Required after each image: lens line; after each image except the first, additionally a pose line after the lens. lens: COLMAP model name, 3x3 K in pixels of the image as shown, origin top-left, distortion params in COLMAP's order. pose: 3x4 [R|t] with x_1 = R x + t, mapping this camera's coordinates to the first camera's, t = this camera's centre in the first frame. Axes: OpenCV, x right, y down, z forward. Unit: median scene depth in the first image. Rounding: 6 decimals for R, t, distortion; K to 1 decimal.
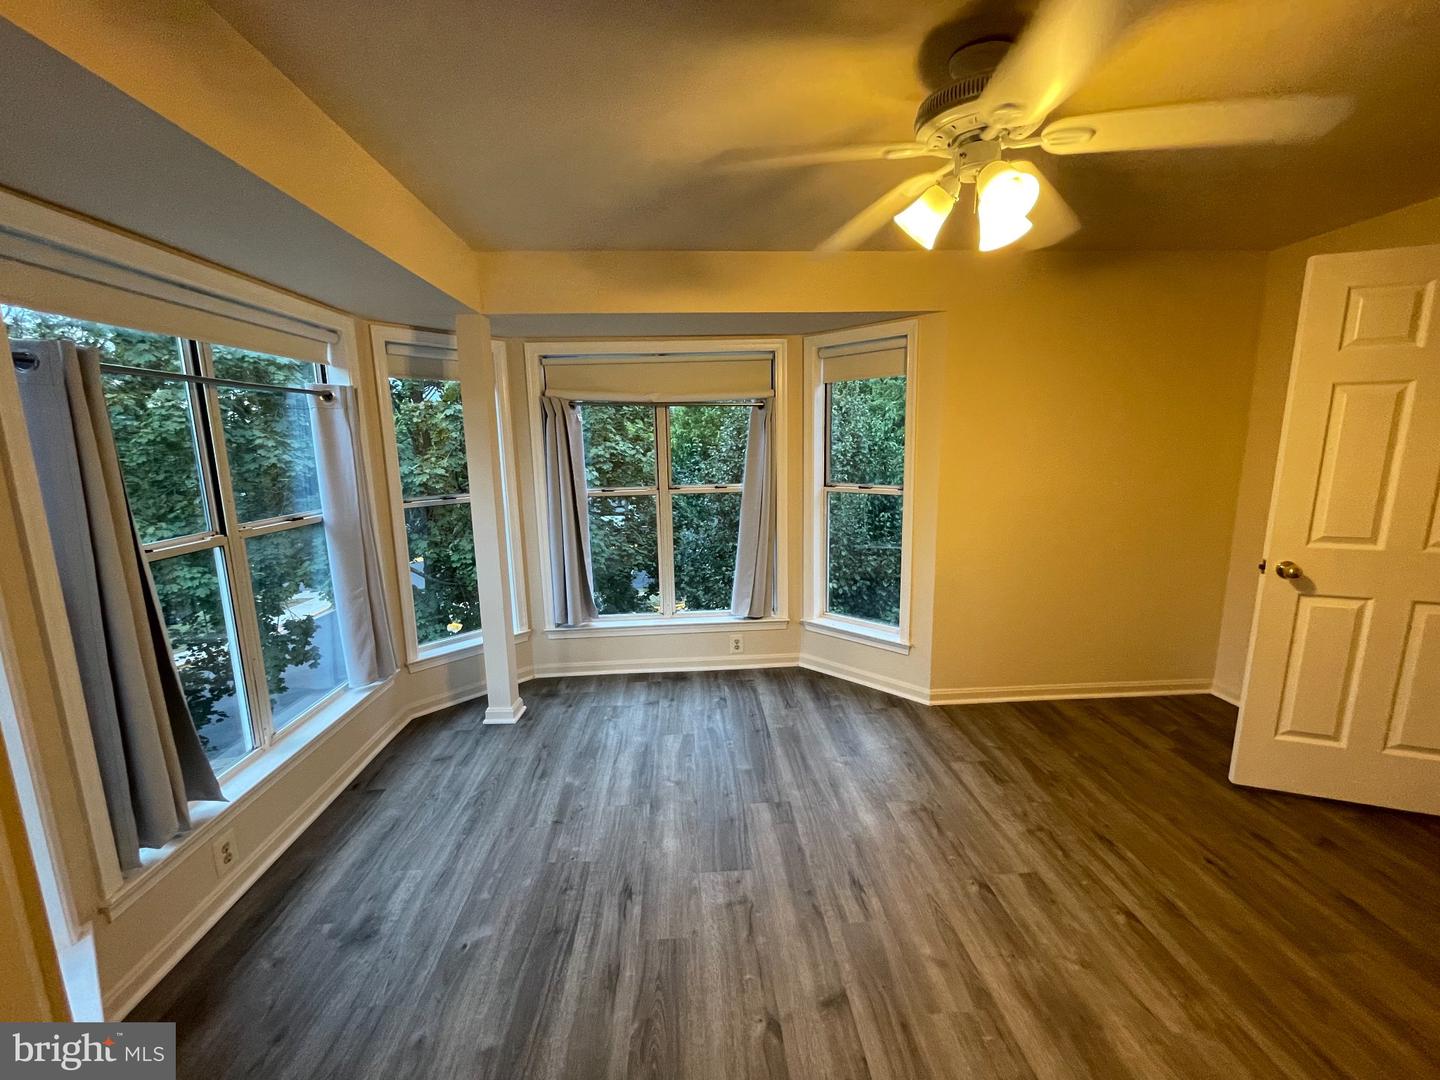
lens RADIAL K [[582.9, 0, 718.4], [0, 582.9, 541.4], [0, 0, 1]] dist [-0.003025, 0.000088]
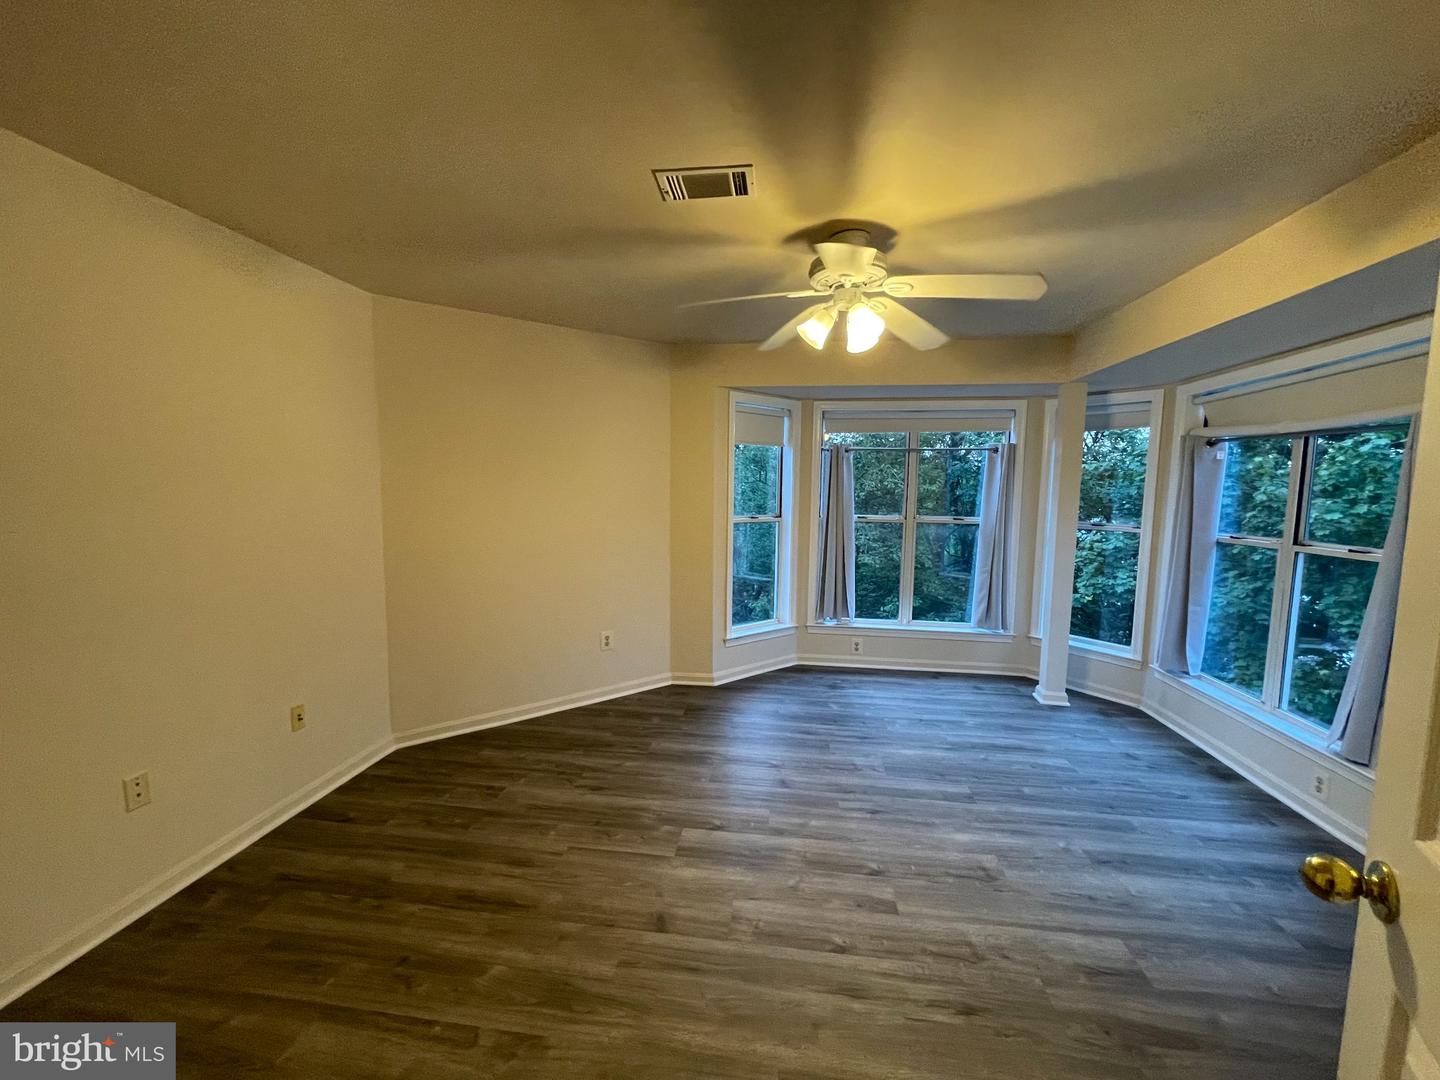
lens RADIAL K [[582.9, 0, 719.6], [0, 582.9, 540.1], [0, 0, 1]] dist [-0.003025, 0.000088]
pose [[-0.195075, 0.111275, -0.974456, 1.164726], [-0.178983, 0.972821, 0.146919, -0.105078], [0.964319, 0.203071, -0.169856, 0.584043]]
